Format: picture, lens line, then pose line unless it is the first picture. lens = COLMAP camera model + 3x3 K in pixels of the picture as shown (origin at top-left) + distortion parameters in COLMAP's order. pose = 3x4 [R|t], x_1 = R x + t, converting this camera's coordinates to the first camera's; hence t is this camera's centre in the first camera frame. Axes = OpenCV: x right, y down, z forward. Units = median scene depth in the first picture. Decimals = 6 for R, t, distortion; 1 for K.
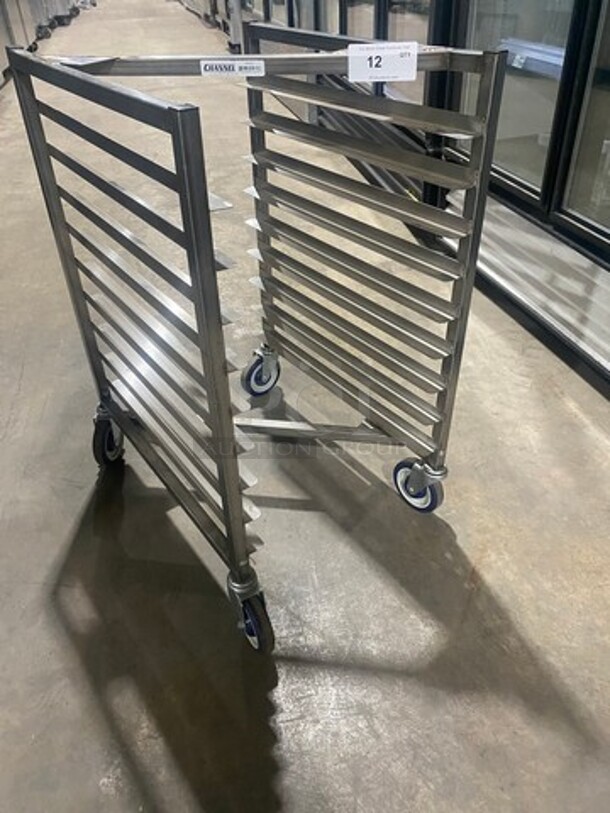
lens RADIAL K [[610.4, 0, 302.8], [0, 610.4, 399.0], [0, 0, 1]] dist [0.011358, 0.000063]
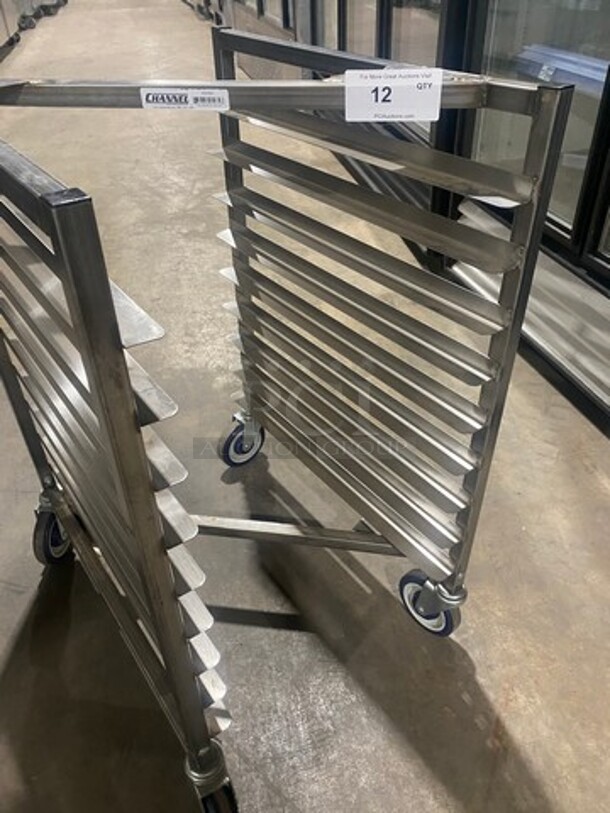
lens RADIAL K [[614.6, 0, 308.2], [0, 614.6, 408.9], [0, 0, 1]] dist [0.007990, 0.001060]
pose [[0.999903, 0.004206, 0.013263, 0.015491], [-0.004457, 0.999810, 0.018970, -0.131431], [-0.013181, -0.019027, 0.999732, 0.183561]]
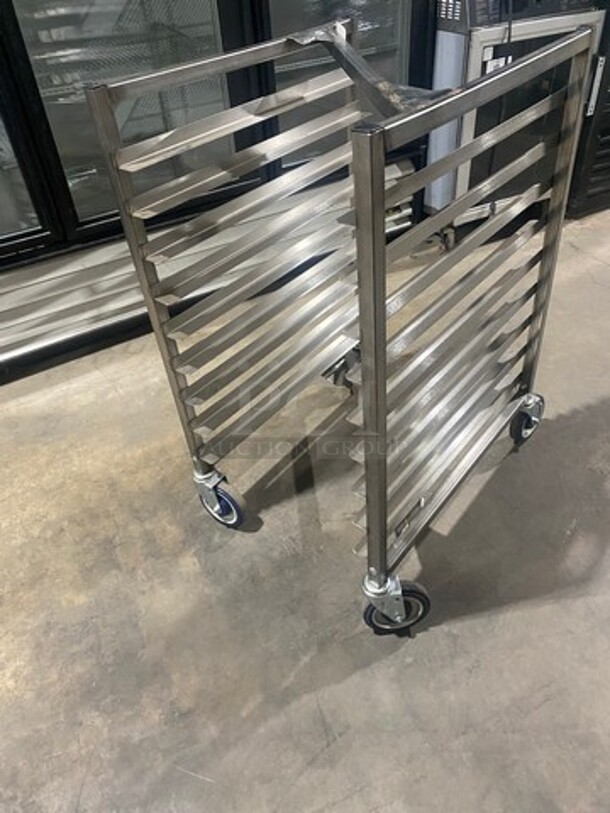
lens RADIAL K [[606.8, 0, 303.3], [0, 606.8, 425.0], [0, 0, 1]] dist [-0.004325, -0.001741]
pose [[-0.273293, -0.580472, 0.767048, -0.818422], [0.627083, 0.497166, 0.599661, -0.633106], [-0.729437, 0.644886, 0.228131, 0.863617]]
